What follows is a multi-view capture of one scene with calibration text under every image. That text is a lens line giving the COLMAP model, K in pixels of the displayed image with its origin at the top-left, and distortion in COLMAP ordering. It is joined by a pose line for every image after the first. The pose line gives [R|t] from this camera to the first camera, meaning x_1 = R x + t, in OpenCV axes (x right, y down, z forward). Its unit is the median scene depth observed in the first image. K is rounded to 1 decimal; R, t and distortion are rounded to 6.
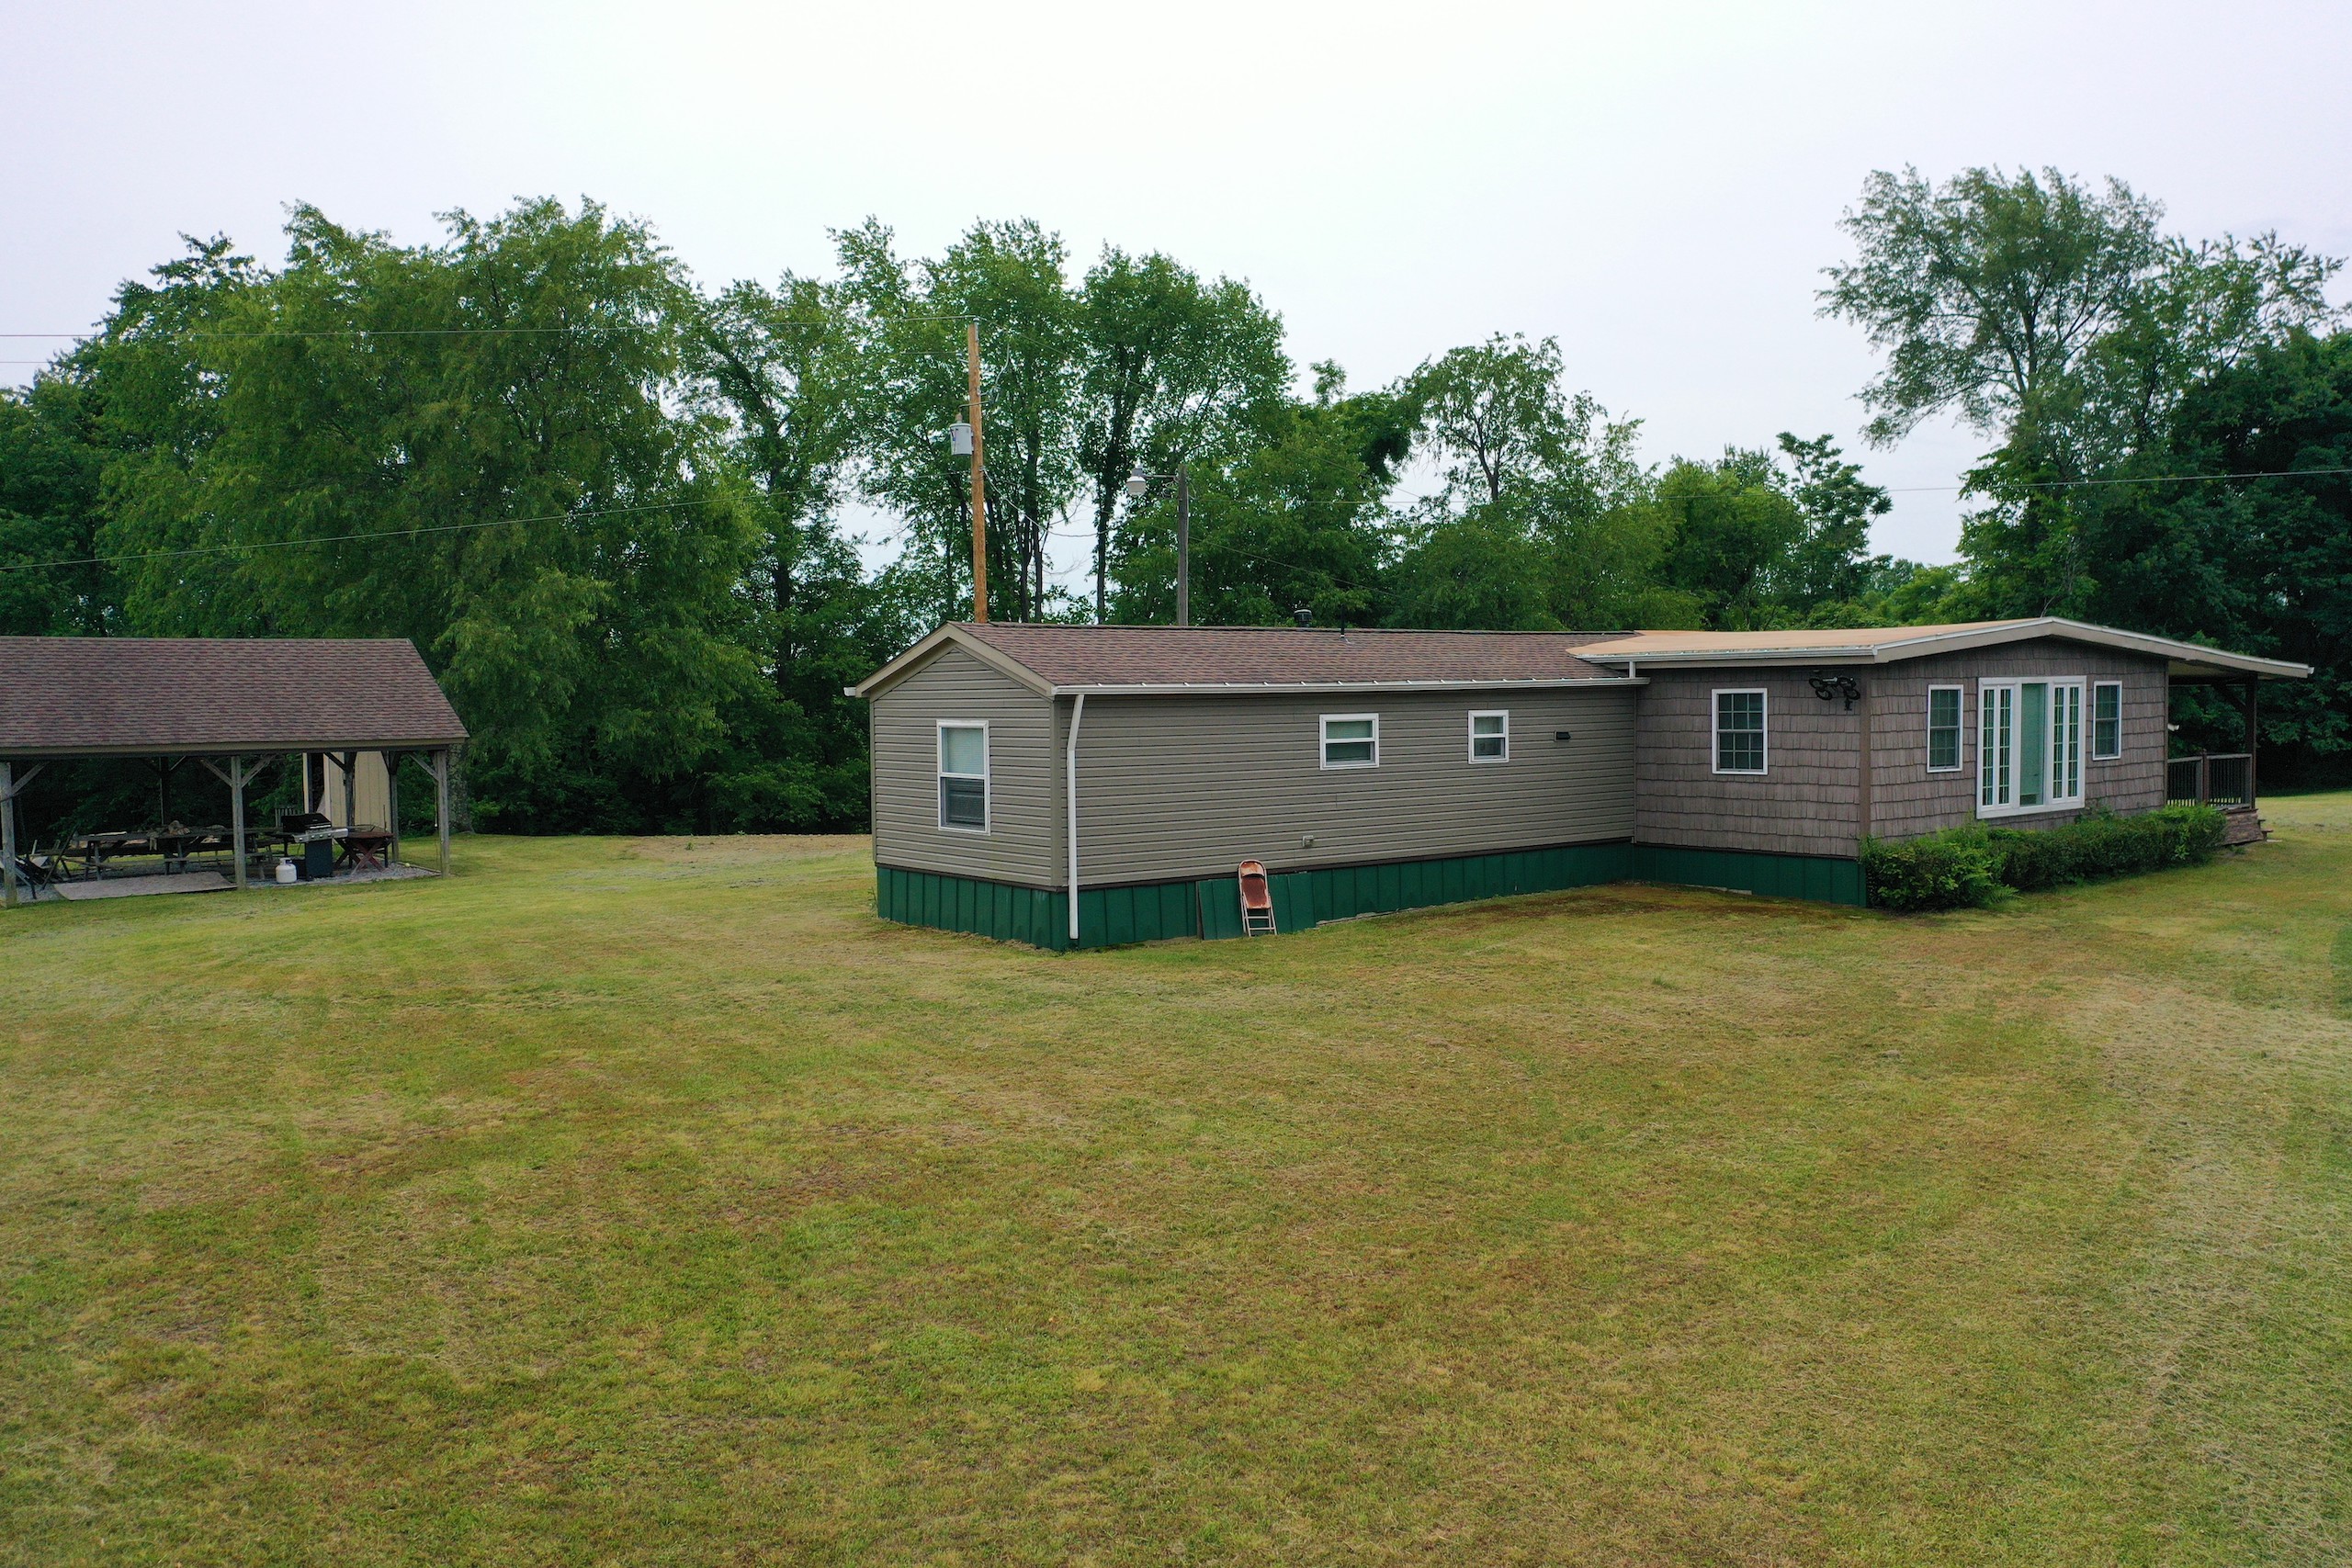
lens RADIAL K [[1869.8, 0, 1178.8], [0, 1869.8, 803.8], [0, 0, 1]] dist [-0.002209, 0.007962]
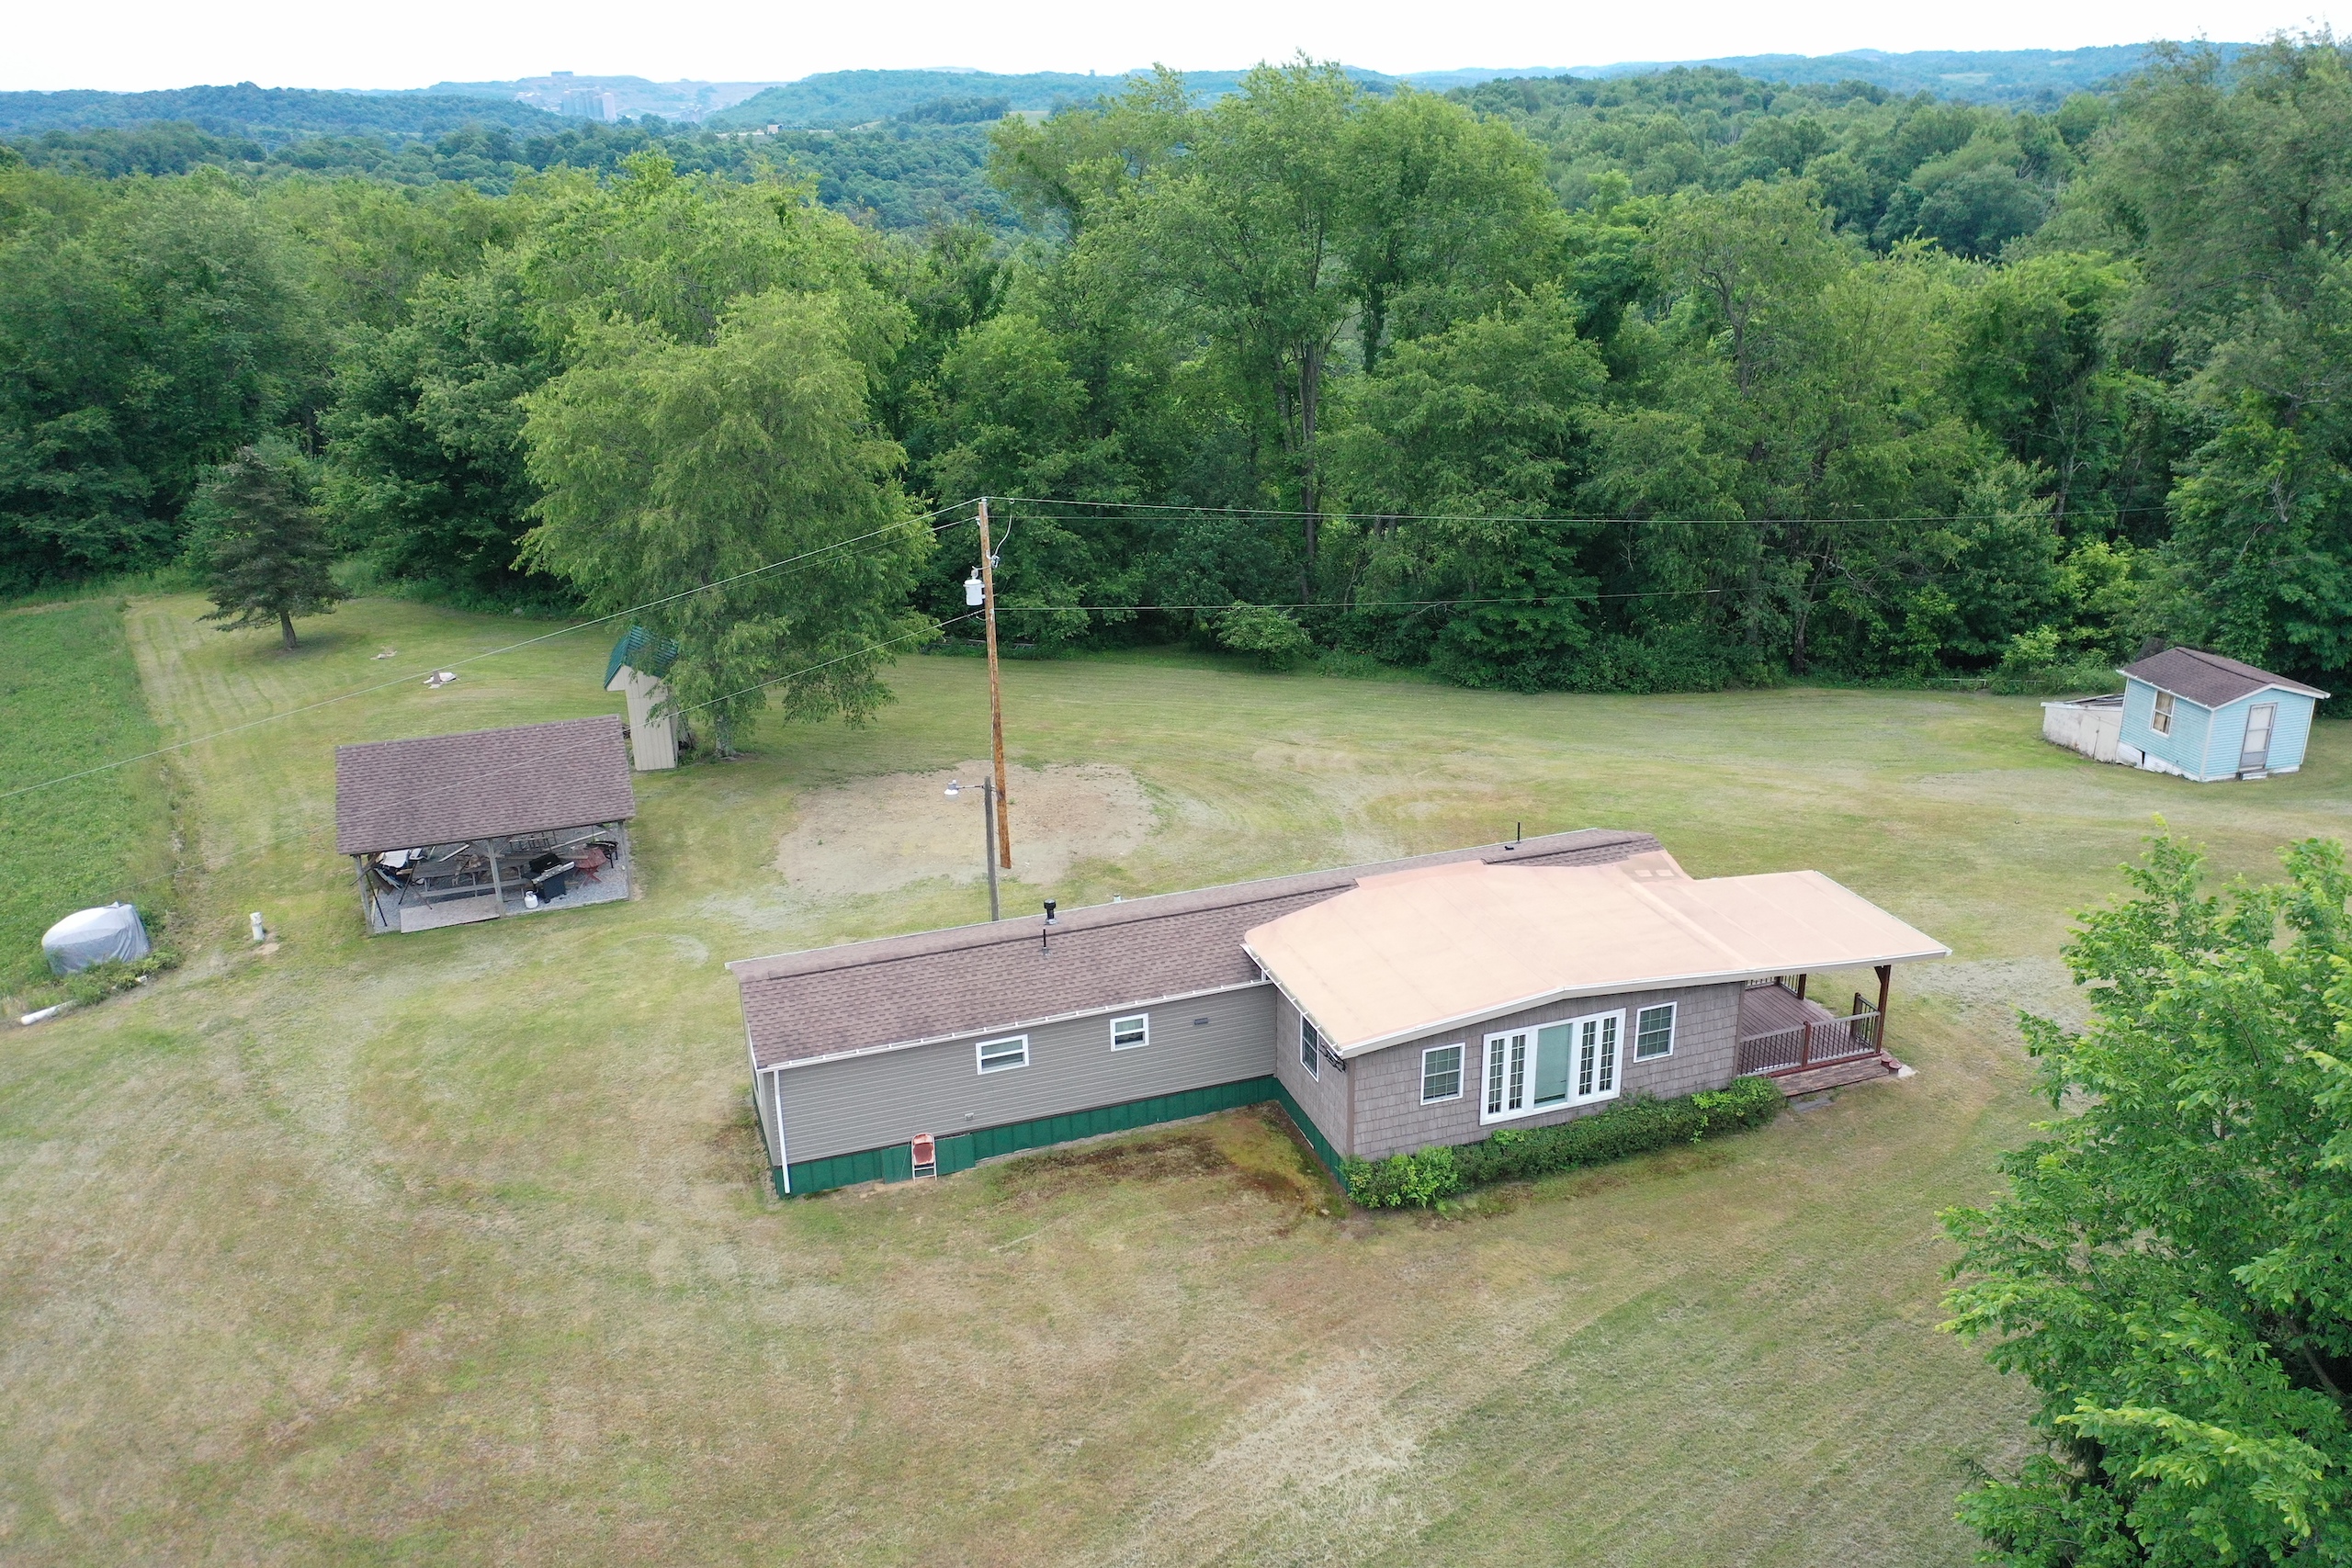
lens RADIAL K [[1869.8, 0, 1178.8], [0, 1869.8, 803.8], [0, 0, 1]] dist [-0.002209, 0.007962]
pose [[0.941579, 0.116546, -0.315984, 0.555770], [-0.012276, 0.949471, 0.313616, -0.574696], [0.336568, -0.291415, 0.895432, -0.214754]]
